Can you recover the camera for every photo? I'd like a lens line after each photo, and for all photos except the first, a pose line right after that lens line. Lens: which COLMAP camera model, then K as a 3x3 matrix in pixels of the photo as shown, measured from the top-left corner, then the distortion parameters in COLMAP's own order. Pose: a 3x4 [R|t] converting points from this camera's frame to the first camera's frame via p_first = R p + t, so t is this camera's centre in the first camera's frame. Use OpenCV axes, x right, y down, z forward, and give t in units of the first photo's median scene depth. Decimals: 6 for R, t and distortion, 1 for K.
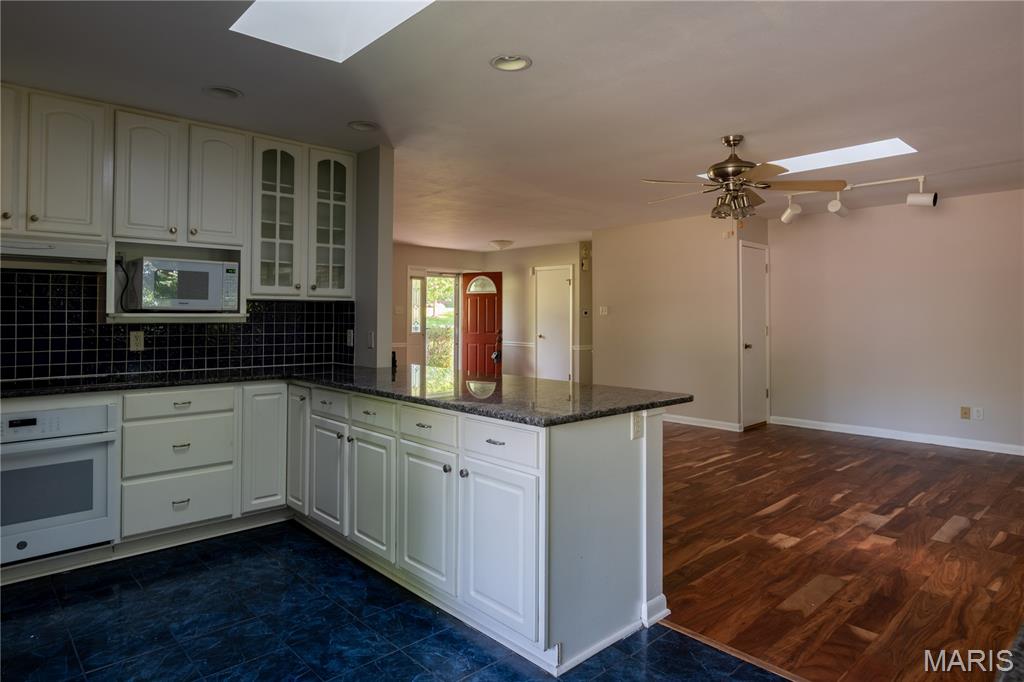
lens RADIAL K [[597.6, 0, 491.3], [0, 597.6, 296.4], [0, 0, 1]] dist [-0.025895, 0.012488]
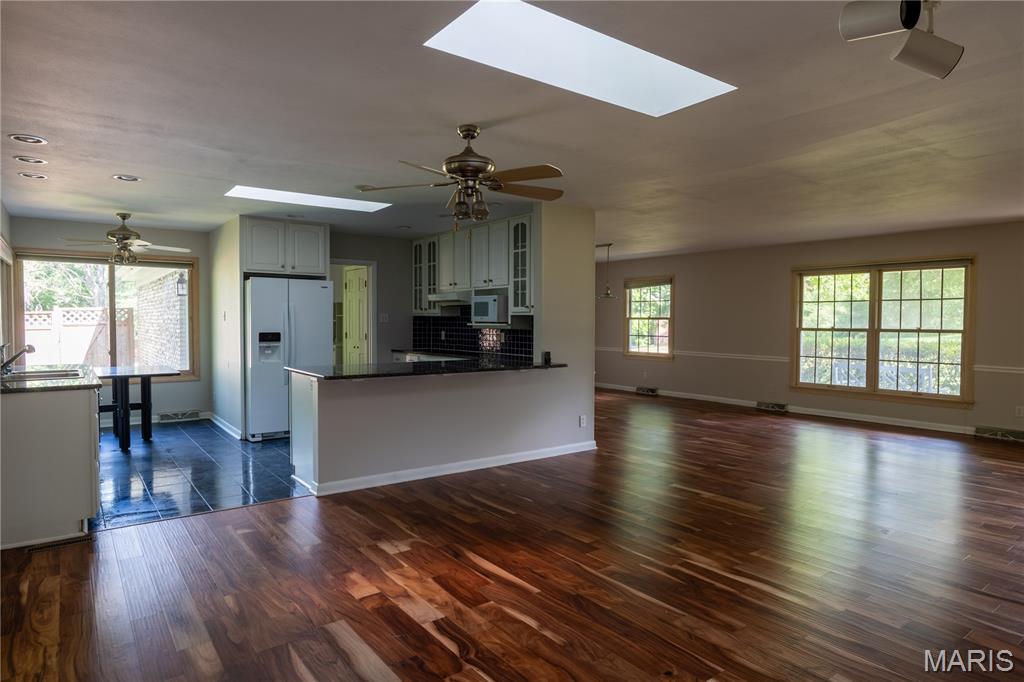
lens RADIAL K [[597.6, 0, 515.5], [0, 597.6, 341.5], [0, 0, 1]] dist [-0.025895, 0.012488]
pose [[-0.088059, 0.028486, -0.995708, 1.330573], [0.024770, 0.999345, 0.026400, 0.035396], [0.995807, -0.022339, -0.088707, 1.174597]]
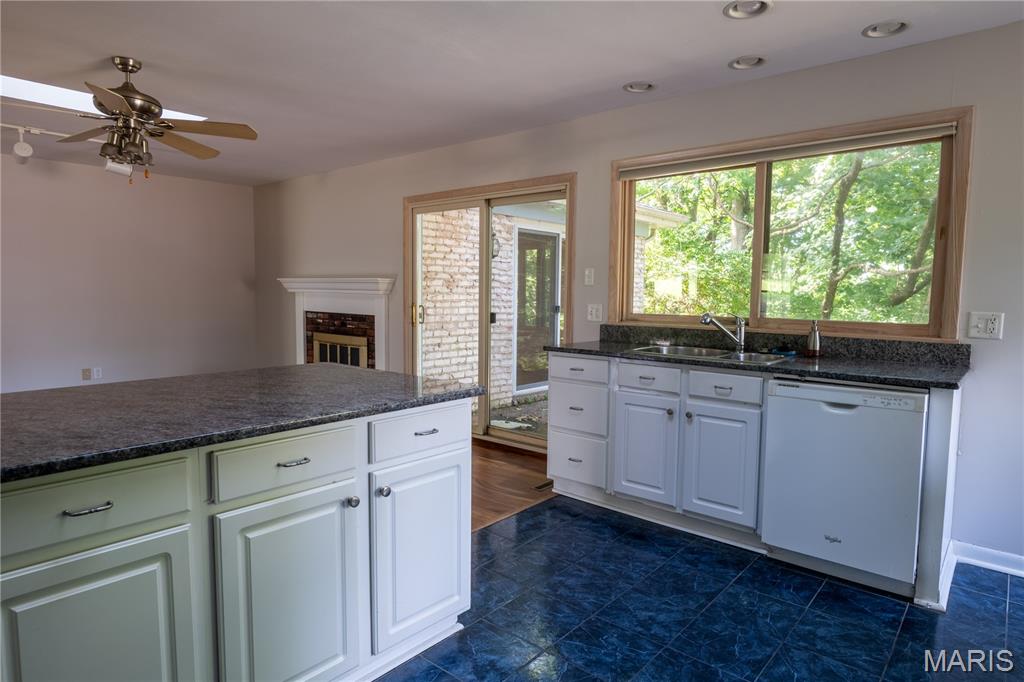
lens RADIAL K [[597.6, 0, 514.4], [0, 597.6, 338.1], [0, 0, 1]] dist [-0.025895, 0.012488]
pose [[-0.118940, -0.091502, 0.988676, -0.494908], [-0.038329, 0.995425, 0.087516, 0.017912], [-0.992161, -0.027486, -0.121903, 0.576059]]
